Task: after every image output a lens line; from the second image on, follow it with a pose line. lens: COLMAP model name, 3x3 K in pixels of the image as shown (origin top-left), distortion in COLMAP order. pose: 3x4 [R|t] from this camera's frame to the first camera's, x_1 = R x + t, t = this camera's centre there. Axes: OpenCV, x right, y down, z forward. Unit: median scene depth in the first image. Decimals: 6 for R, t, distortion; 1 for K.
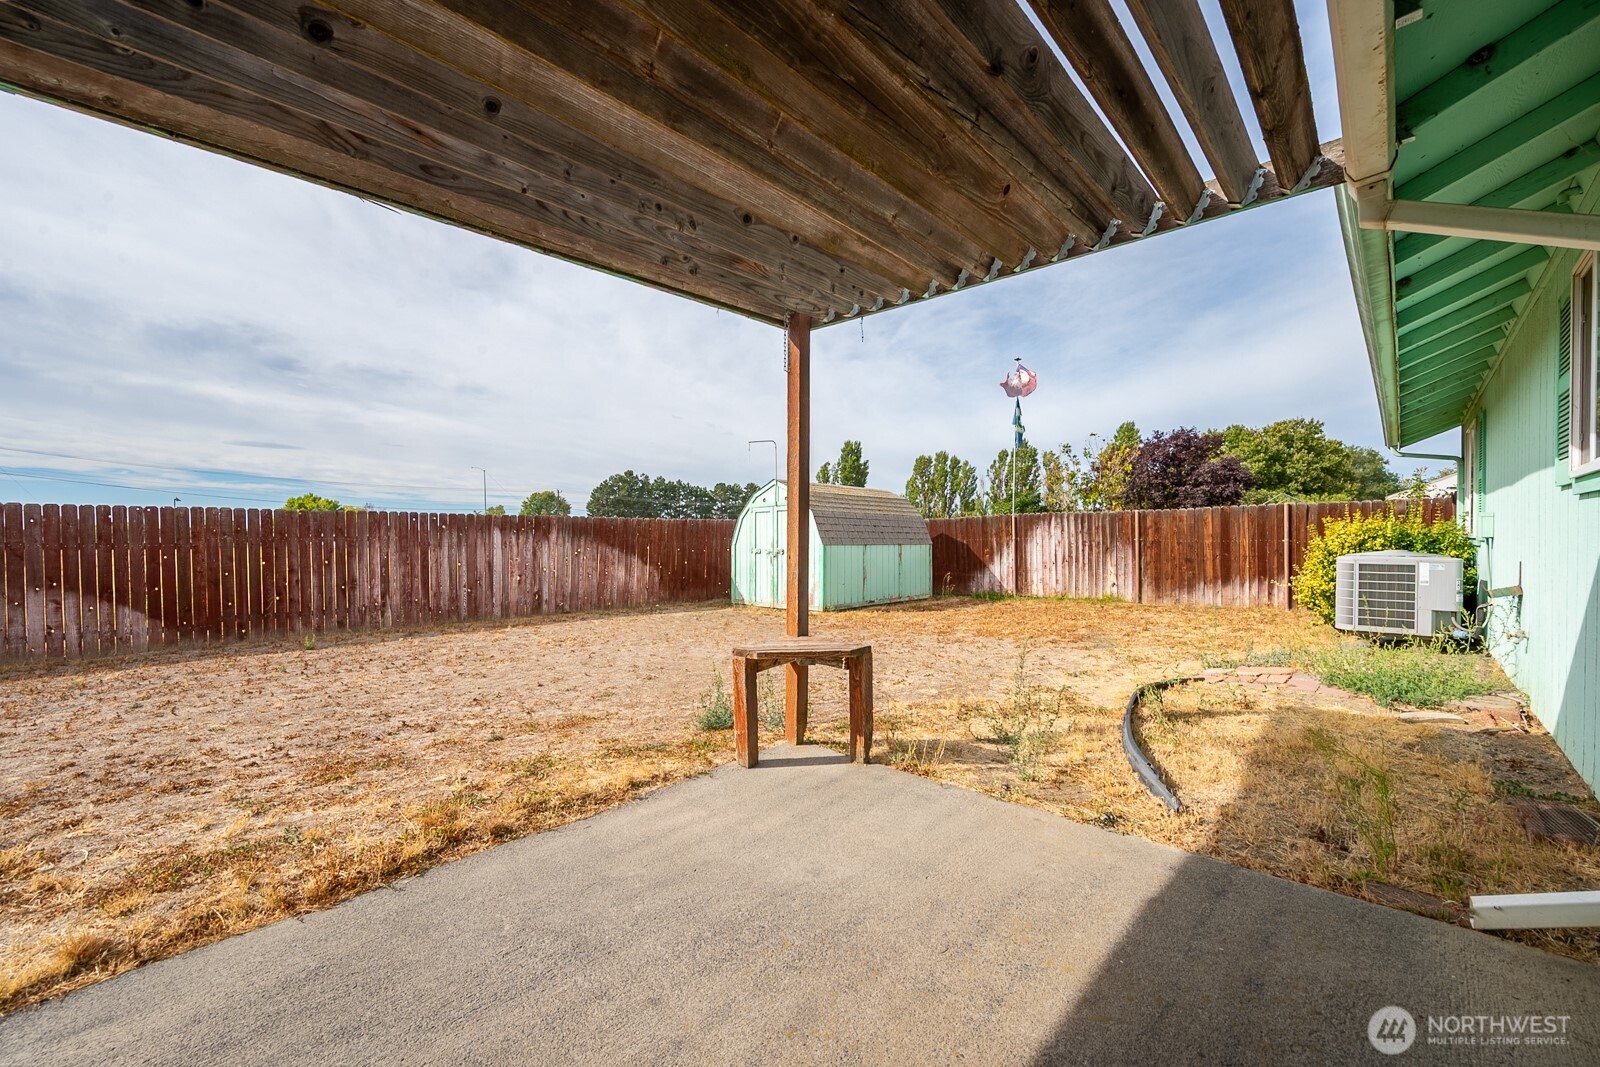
lens RADIAL K [[631.8, 0, 806.3], [0, 631.8, 540.4], [0, 0, 1]] dist [-0.003957, 0.000433]
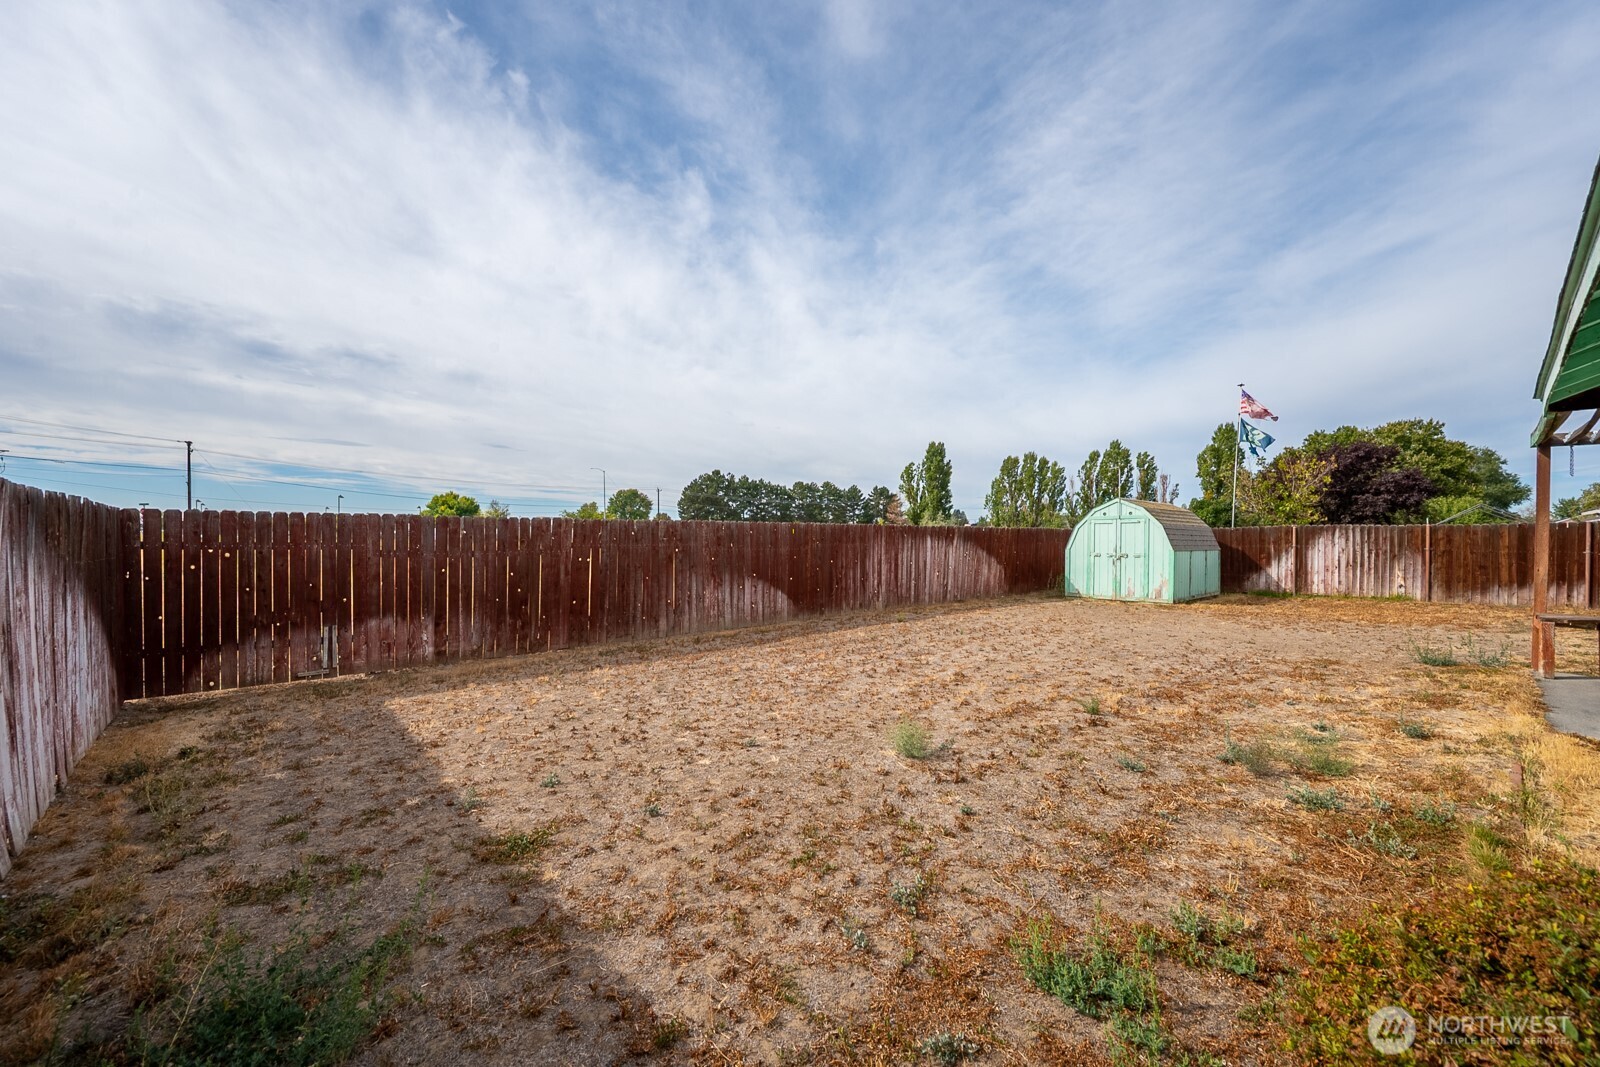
lens RADIAL K [[631.8, 0, 770.9], [0, 631.8, 531.1], [0, 0, 1]] dist [-0.003957, 0.000433]
pose [[0.995989, 0.009365, -0.088979, -0.353970], [-0.009942, 0.999932, -0.006043, -0.008980], [0.088917, 0.006903, 0.996015, -0.175404]]
